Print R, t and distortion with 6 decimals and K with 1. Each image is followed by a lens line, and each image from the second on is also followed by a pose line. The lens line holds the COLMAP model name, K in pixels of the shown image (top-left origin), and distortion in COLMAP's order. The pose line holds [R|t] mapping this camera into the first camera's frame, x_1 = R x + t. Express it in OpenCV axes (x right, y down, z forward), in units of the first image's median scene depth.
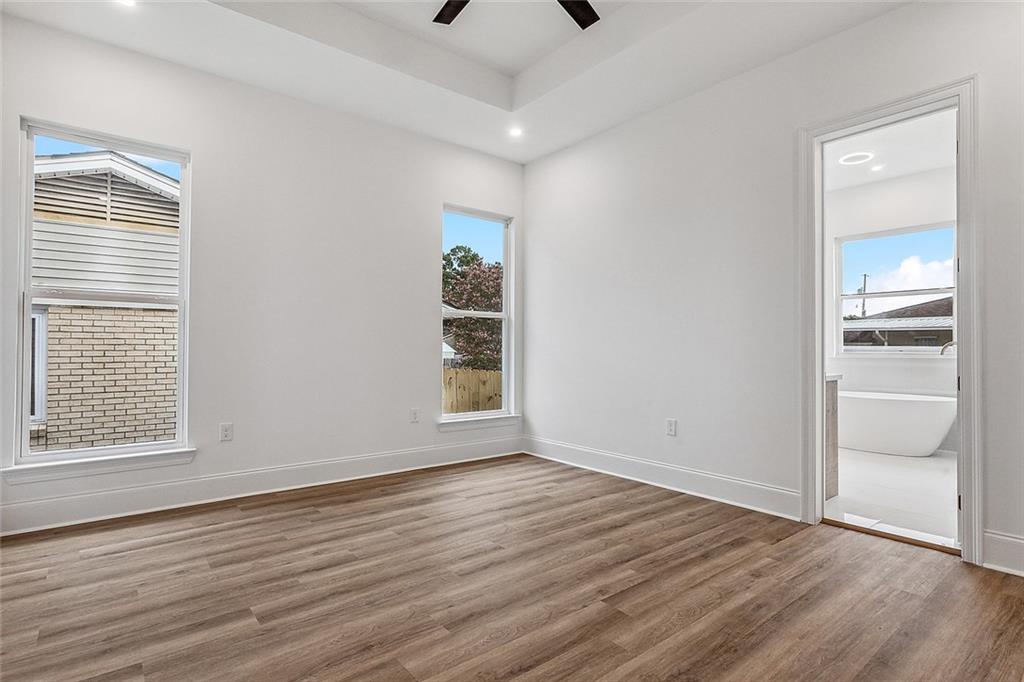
lens RADIAL K [[519.4, 0, 512.0], [0, 519.4, 341.0], [0, 0, 1]] dist [-0.001929, 0.000299]
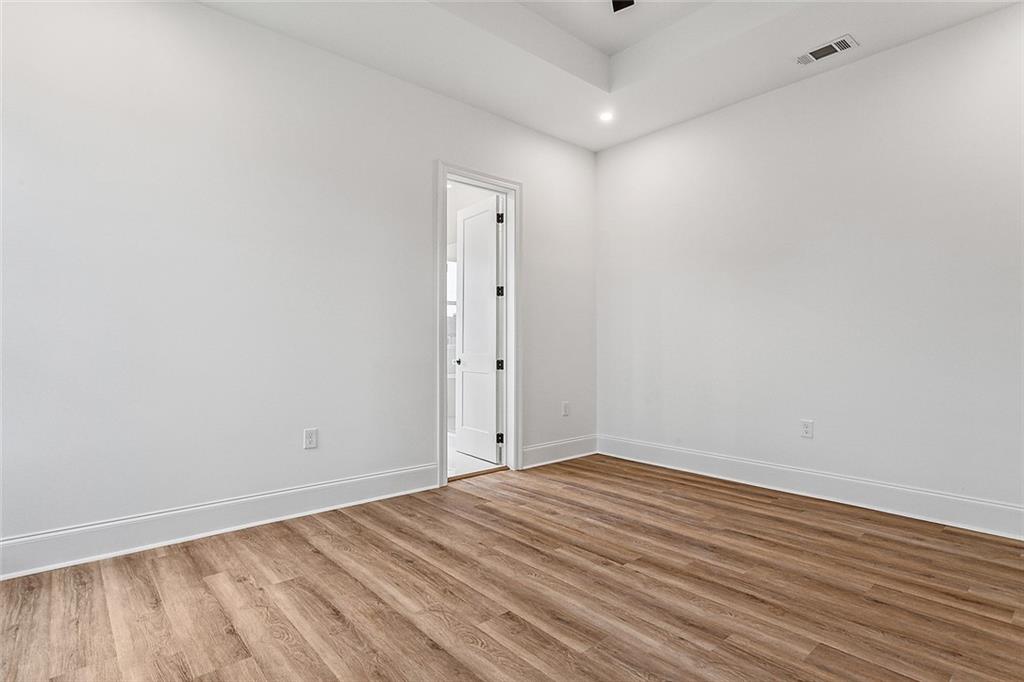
lens RADIAL K [[519.4, 0, 512.0], [0, 519.4, 341.0], [0, 0, 1]] dist [-0.001929, 0.000299]
pose [[-0.046538, 0.004035, 0.998908, -0.793171], [-0.018376, 0.999819, -0.004894, 0.014140], [-0.998747, -0.018583, -0.046455, 1.078718]]
